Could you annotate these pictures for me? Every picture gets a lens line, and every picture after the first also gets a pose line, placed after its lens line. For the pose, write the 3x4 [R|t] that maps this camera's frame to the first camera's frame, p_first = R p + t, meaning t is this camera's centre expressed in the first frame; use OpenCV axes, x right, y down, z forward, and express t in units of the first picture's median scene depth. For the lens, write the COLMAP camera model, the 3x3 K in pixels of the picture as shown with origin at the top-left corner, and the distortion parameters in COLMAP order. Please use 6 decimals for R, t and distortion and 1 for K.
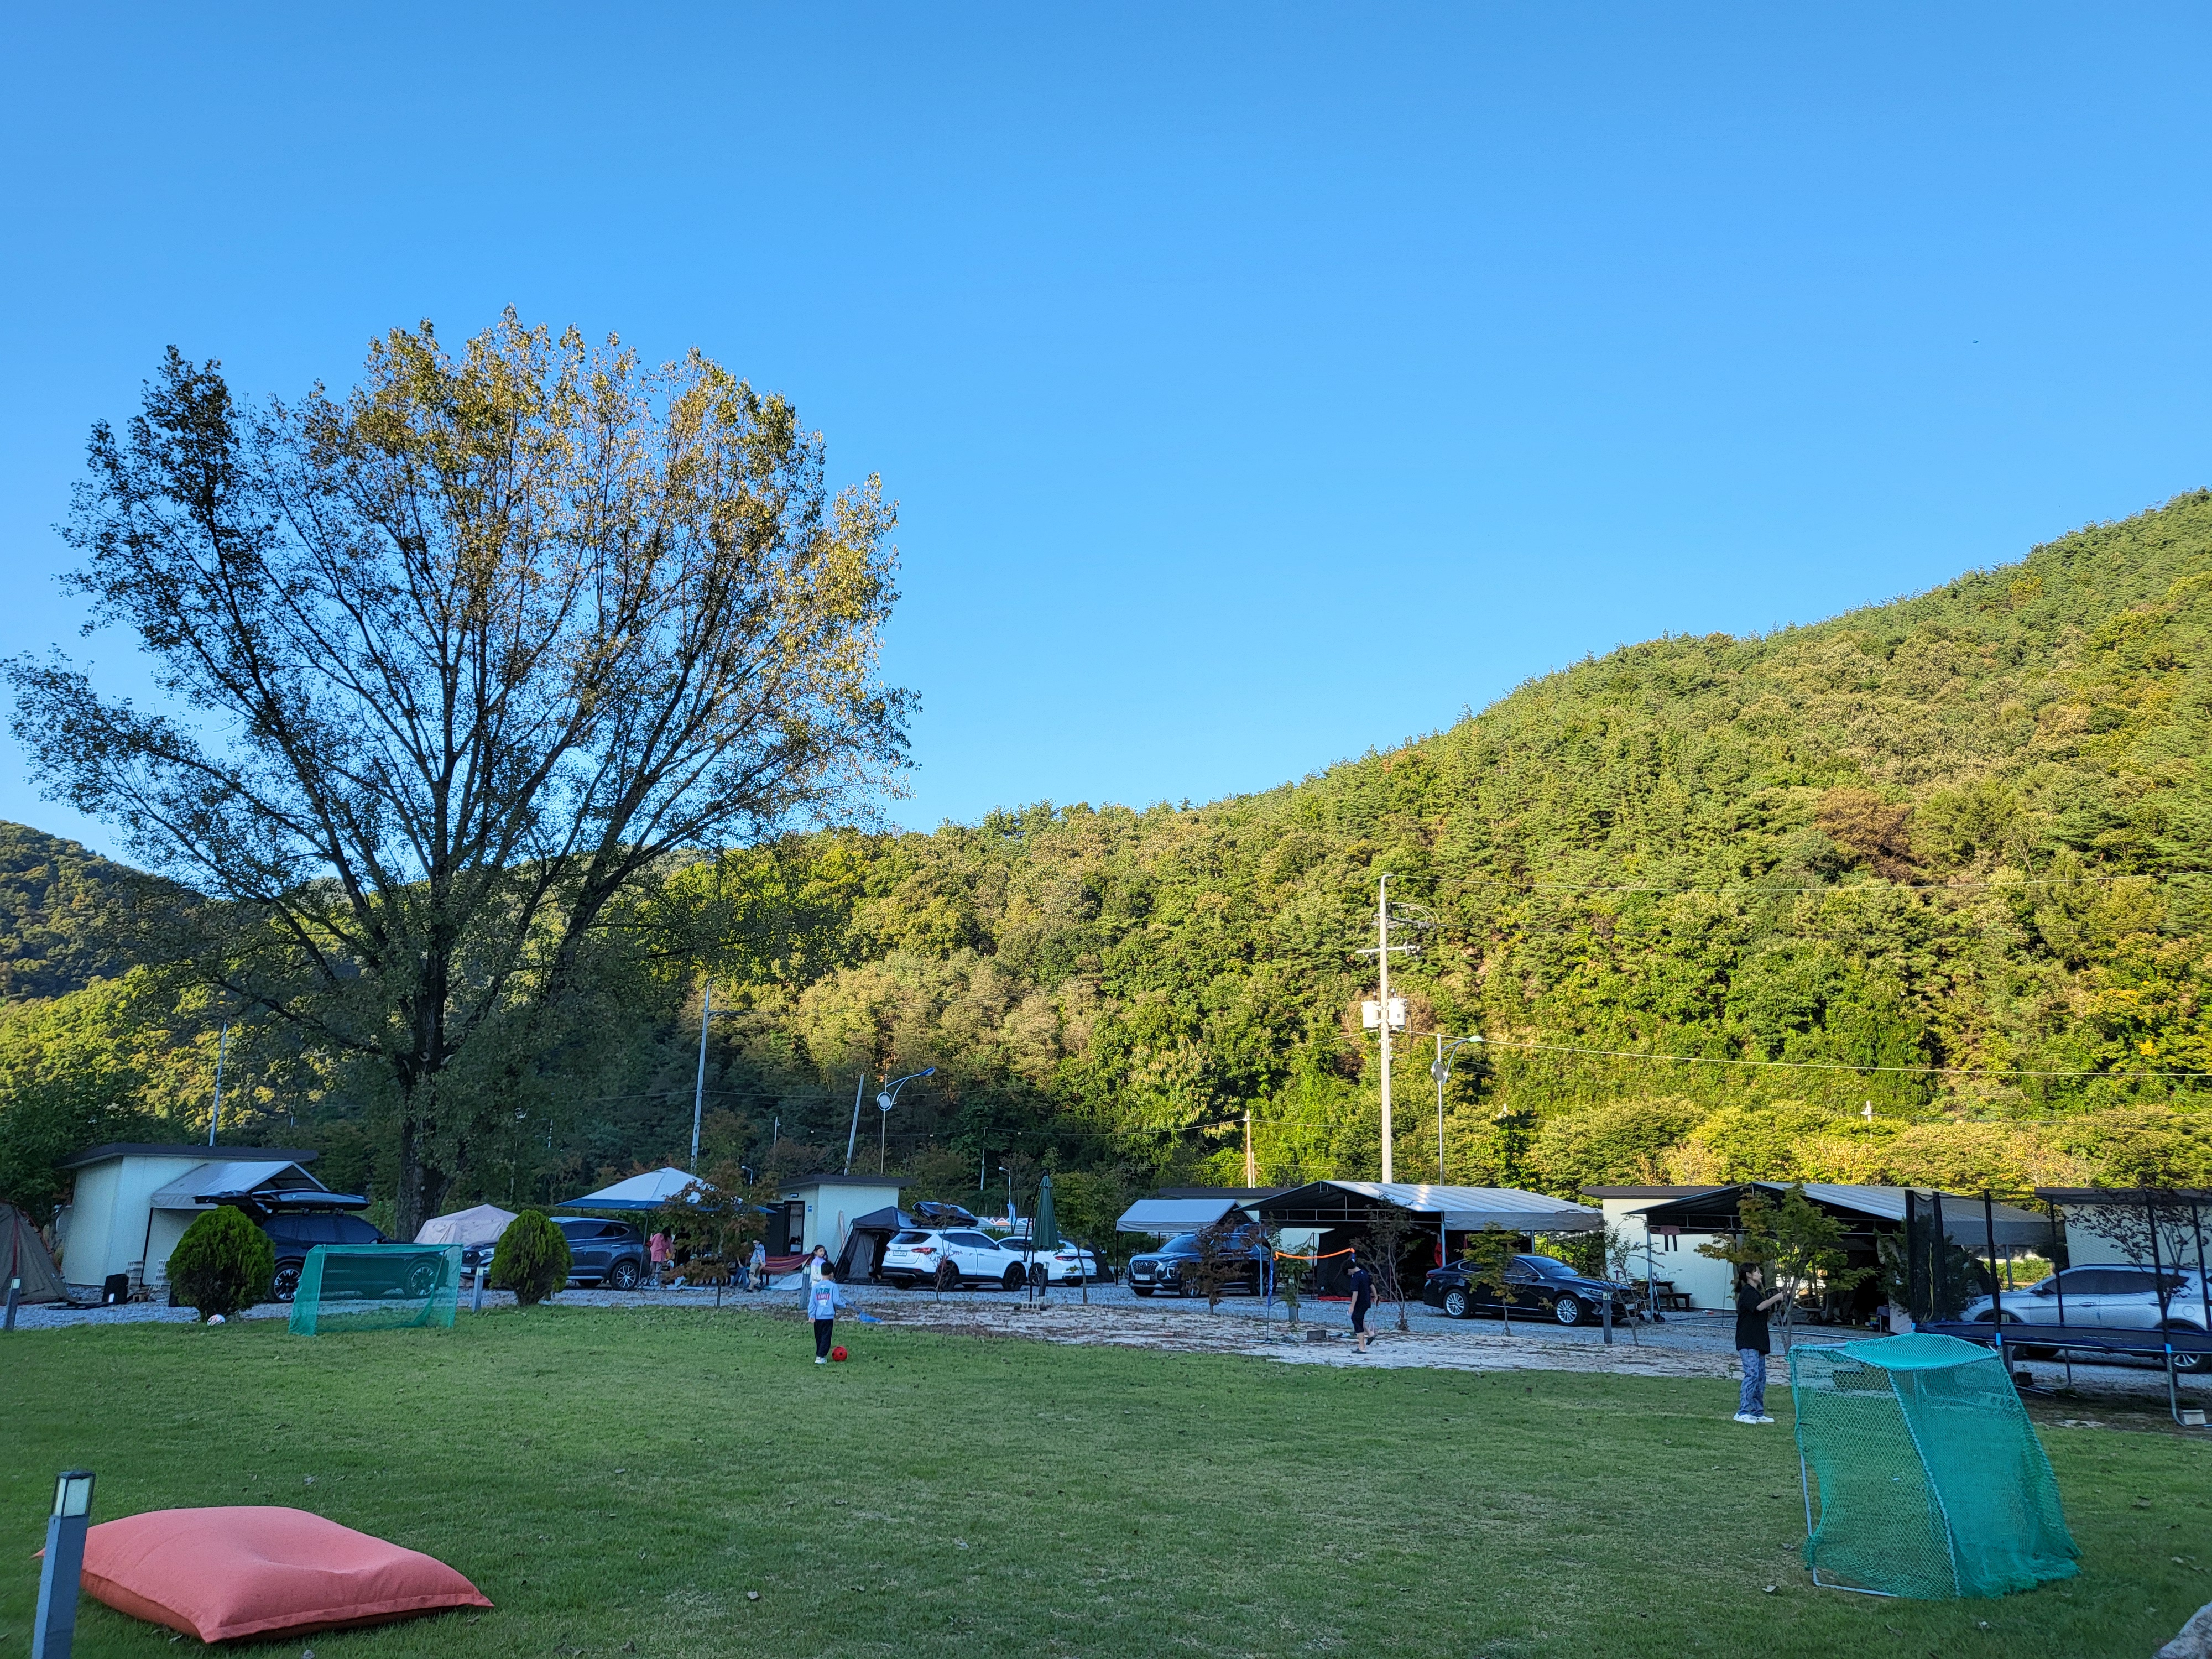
lens RADIAL K [[1733.8, 0, 1083.4], [0, 1733.8, 821.1], [0, 0, 1]] dist [-0.002987, 0.075327]
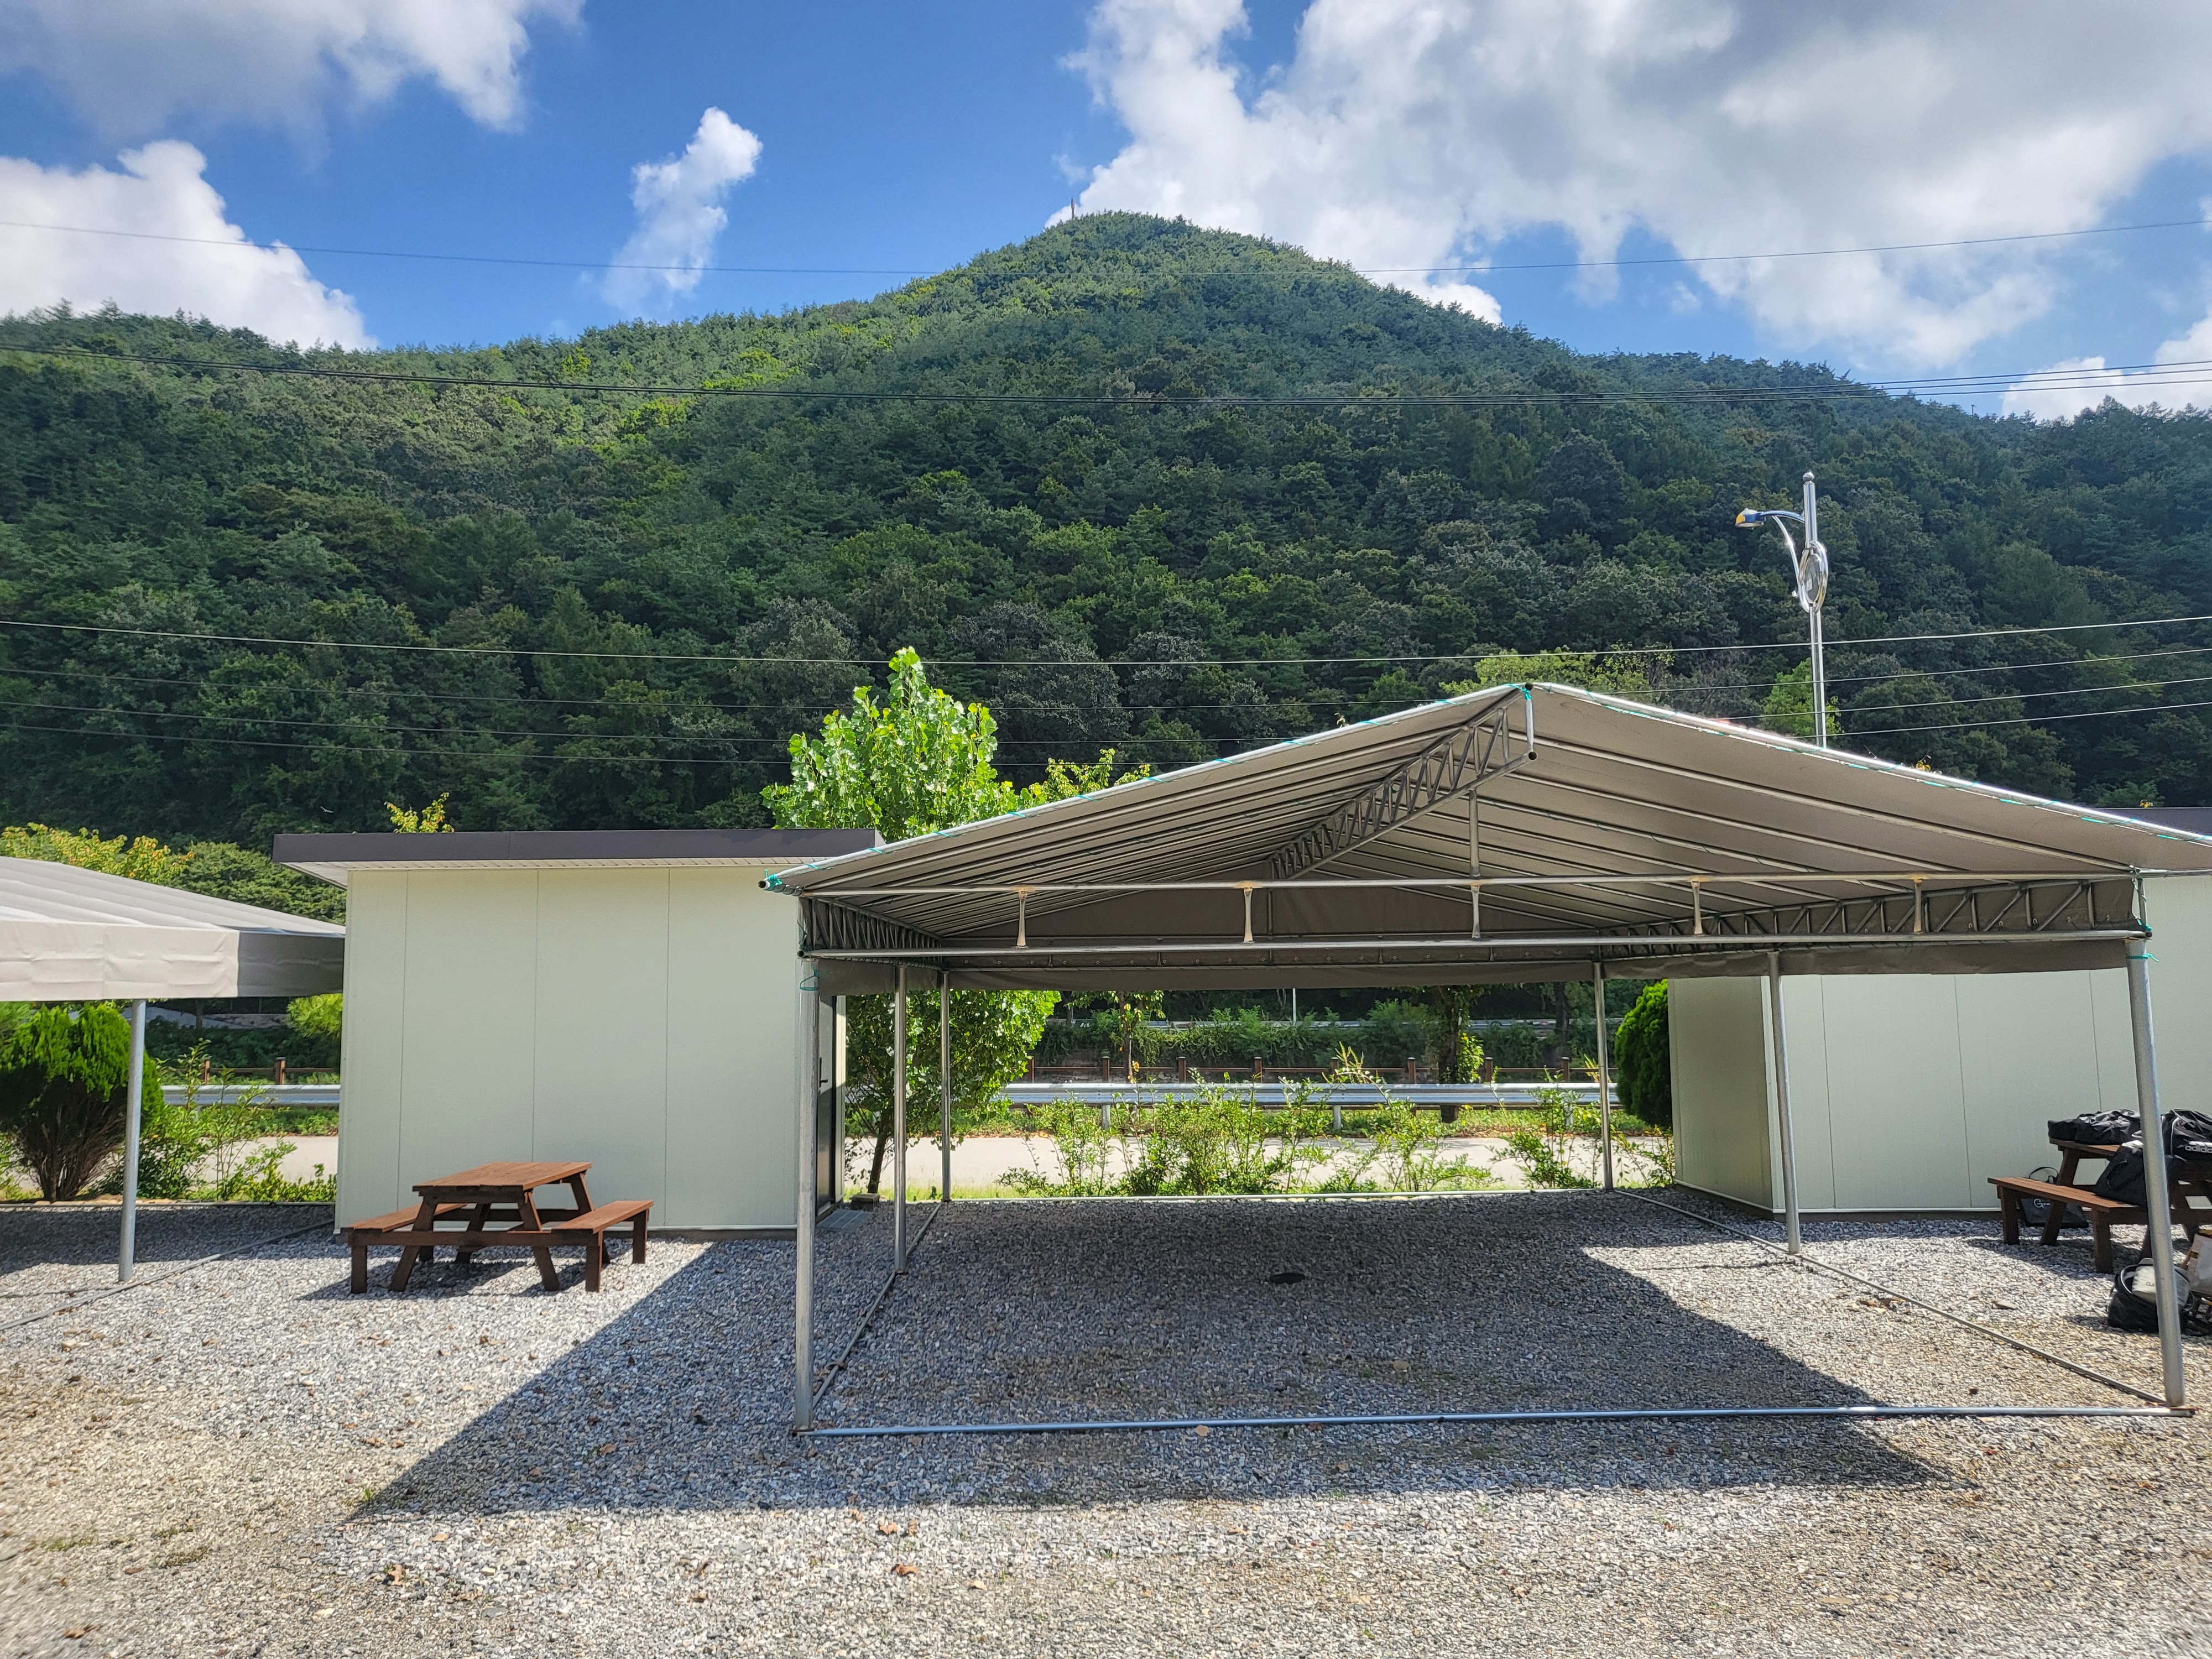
lens RADIAL K [[1733.8, 0, 1083.4], [0, 1733.8, 821.1], [0, 0, 1]] dist [-0.002987, 0.075327]
pose [[0.695141, 0.051686, 0.717013, 0.094033], [-0.140628, 0.987918, 0.065123, 0.036089], [-0.704985, -0.146102, 0.694011, 0.145550]]
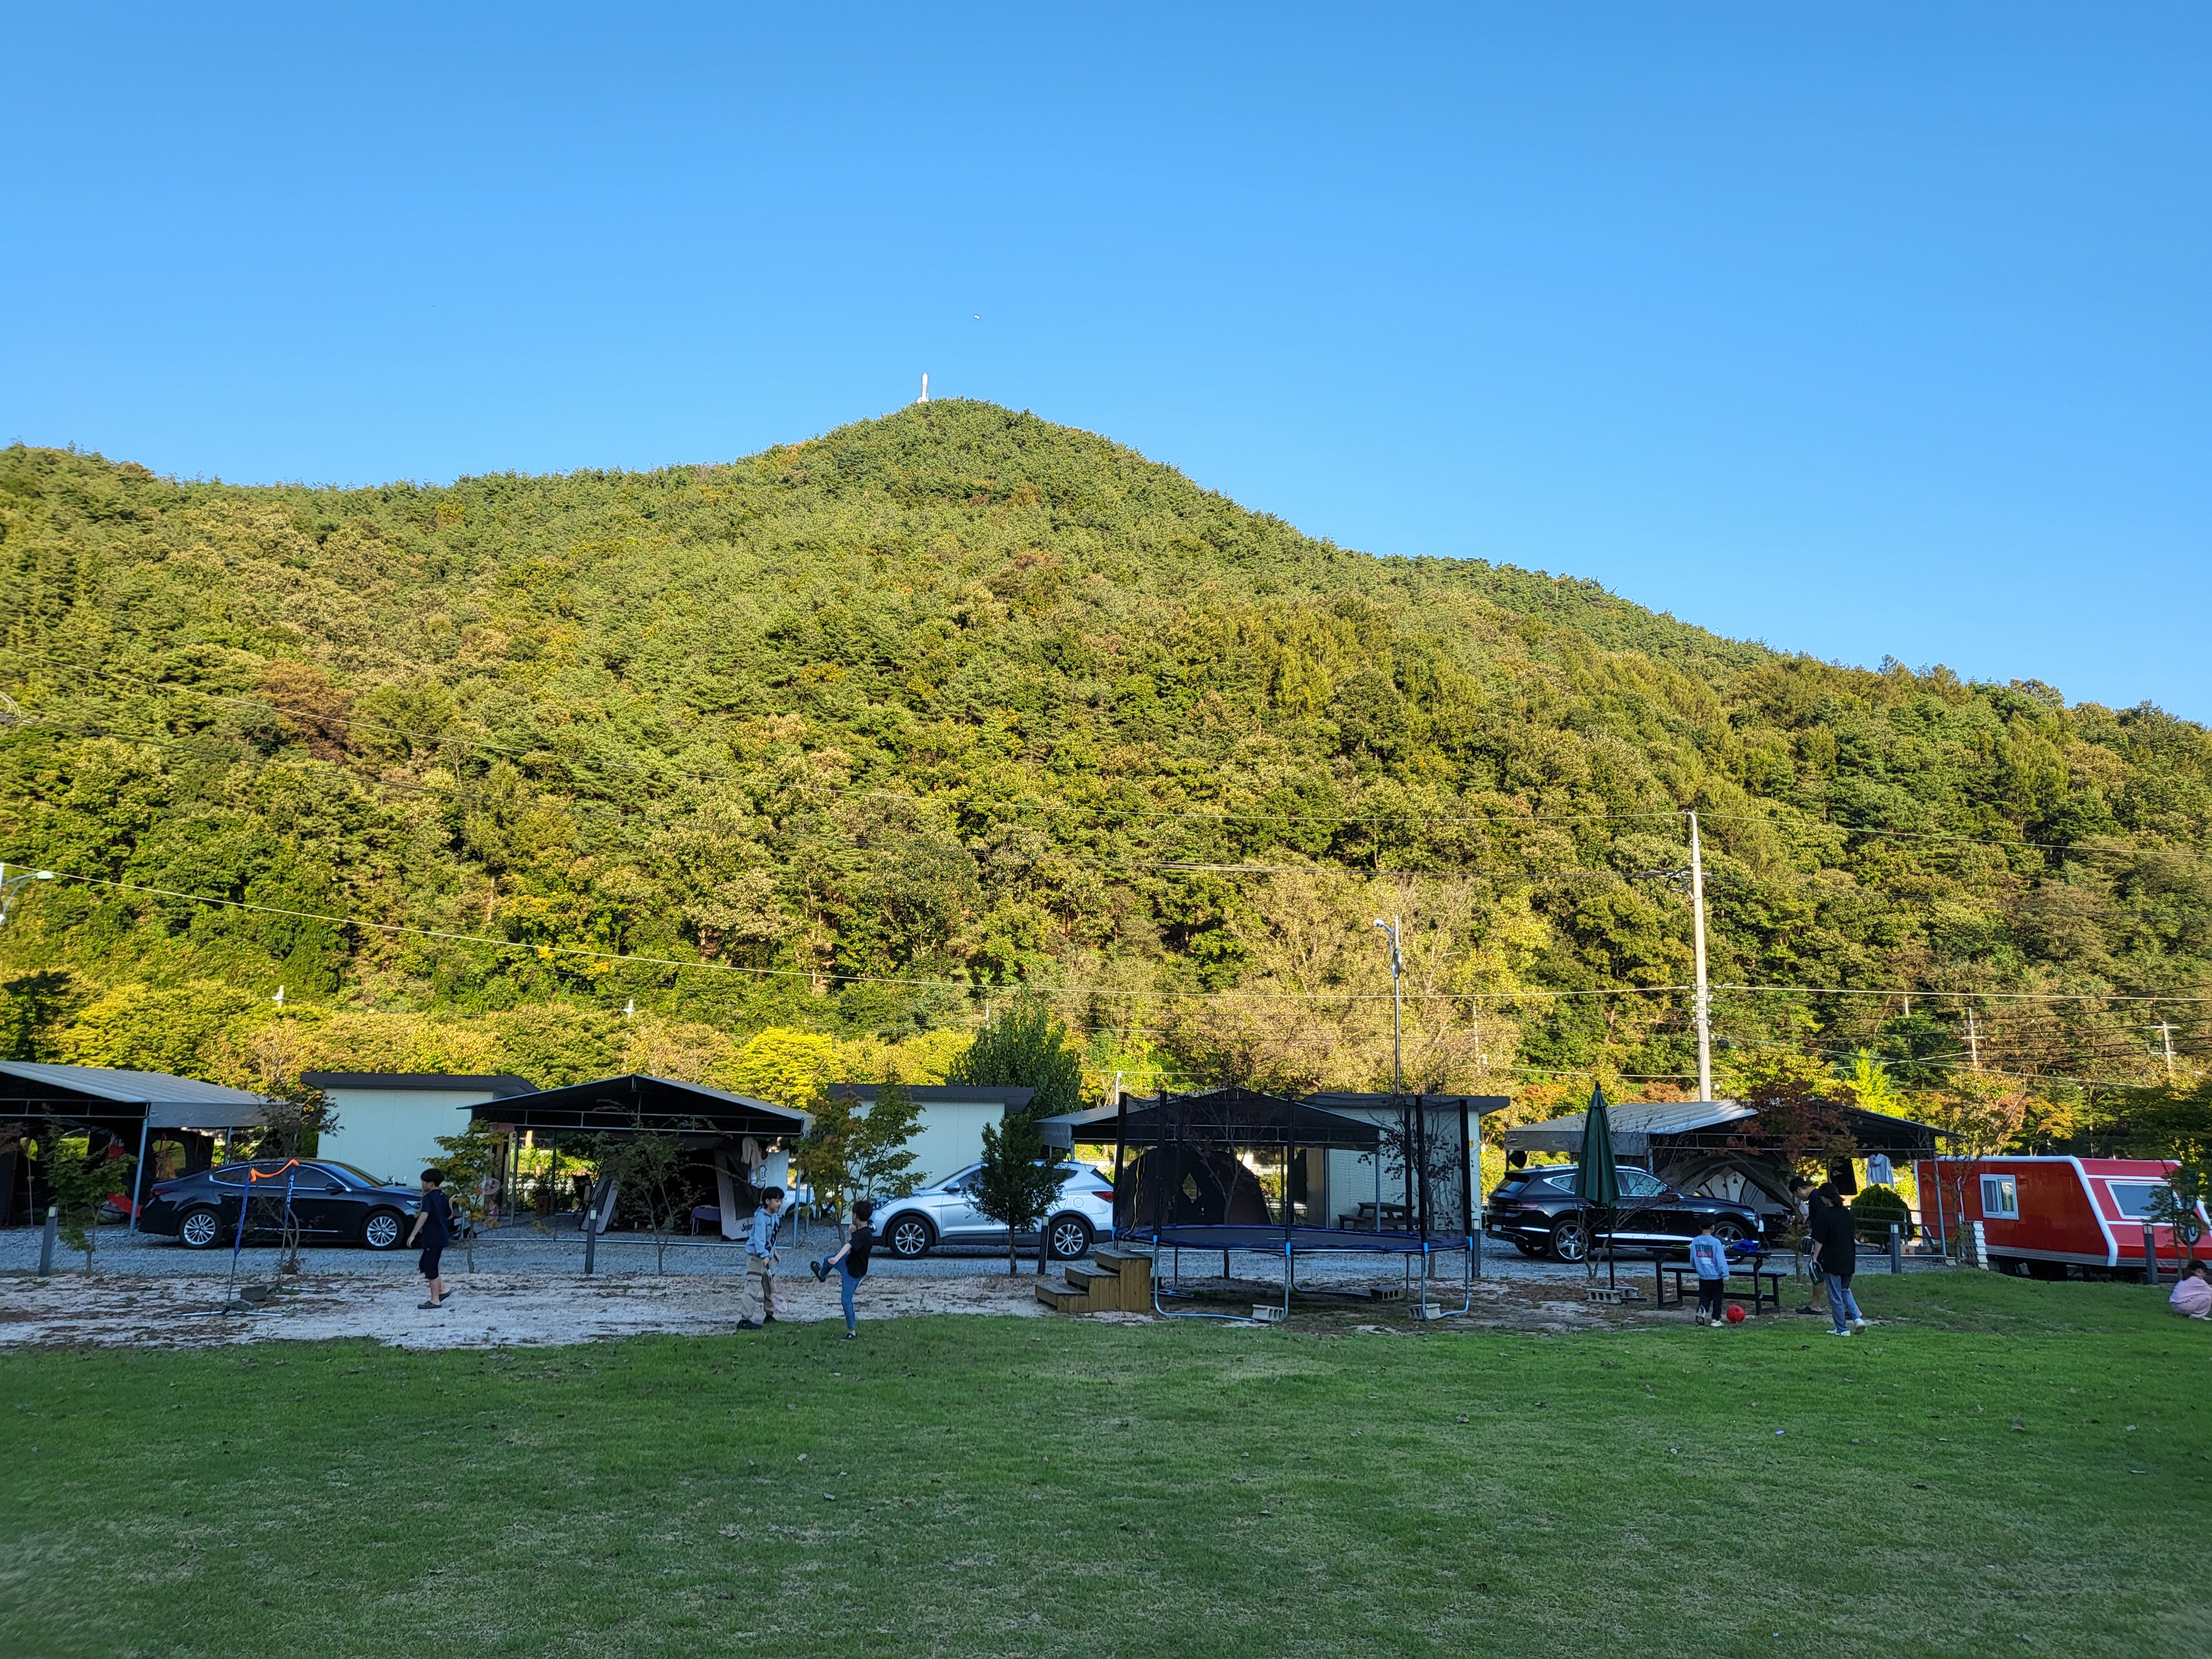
lens RADIAL K [[1733.8, 0, 1083.4], [0, 1733.8, 821.1], [0, 0, 1]] dist [-0.002987, 0.075327]
pose [[0.608955, 0.139169, 0.780901, -0.033402], [-0.187655, 0.981817, -0.028640, 0.014577], [-0.770688, -0.129099, 0.623998, 0.065855]]
